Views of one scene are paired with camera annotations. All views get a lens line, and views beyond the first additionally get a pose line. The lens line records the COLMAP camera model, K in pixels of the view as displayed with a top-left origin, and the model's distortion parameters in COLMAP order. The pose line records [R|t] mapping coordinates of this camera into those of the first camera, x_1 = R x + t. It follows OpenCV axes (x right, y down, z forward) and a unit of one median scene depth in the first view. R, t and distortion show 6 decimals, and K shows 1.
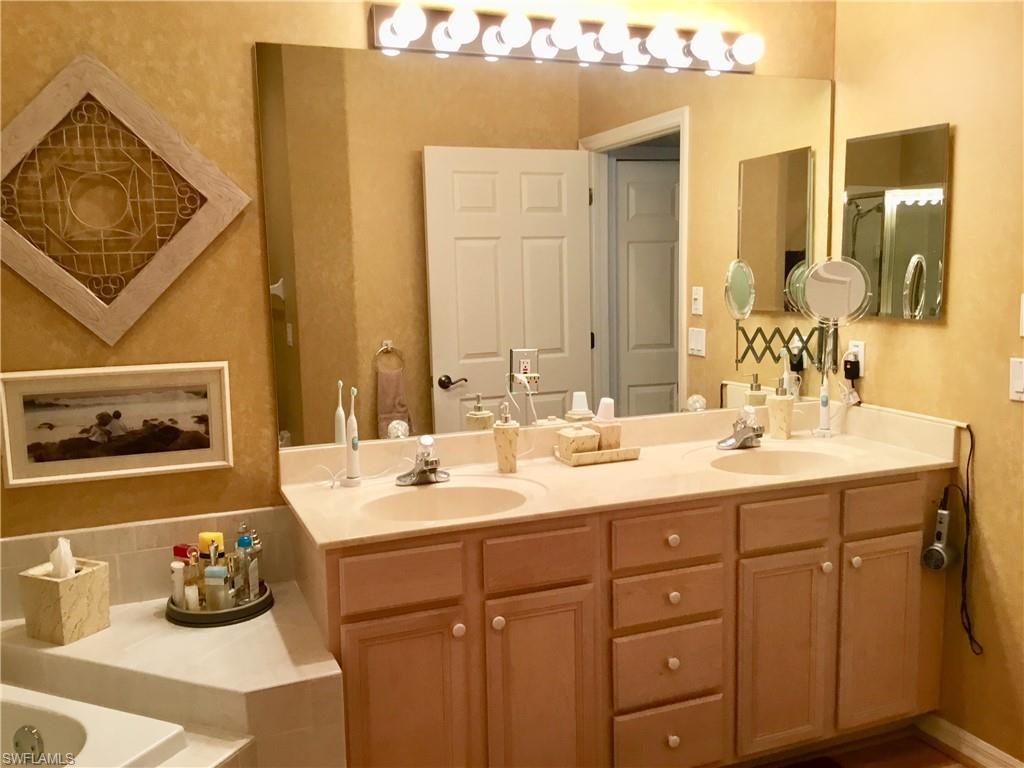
lens RADIAL K [[926.6, 0, 517.6], [0, 926.6, 382.9], [0, 0, 1]] dist [0.091437, -0.173247]
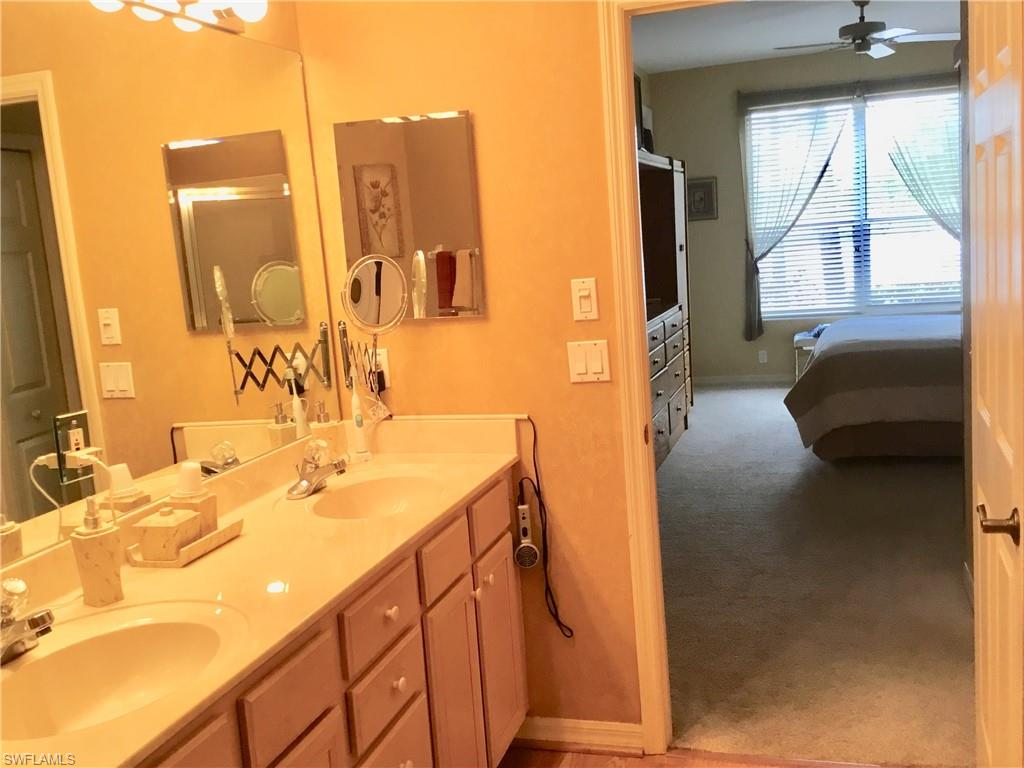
lens RADIAL K [[1034.0, 0, 513.6], [0, 1034.0, 388.6], [0, 0, 1]] dist [0.078214, 0.000000]
pose [[0.648490, -0.145413, 0.747206, -0.291516], [0.161790, 0.985487, 0.051369, -0.035679], [-0.743832, 0.087578, 0.662604, 0.234186]]
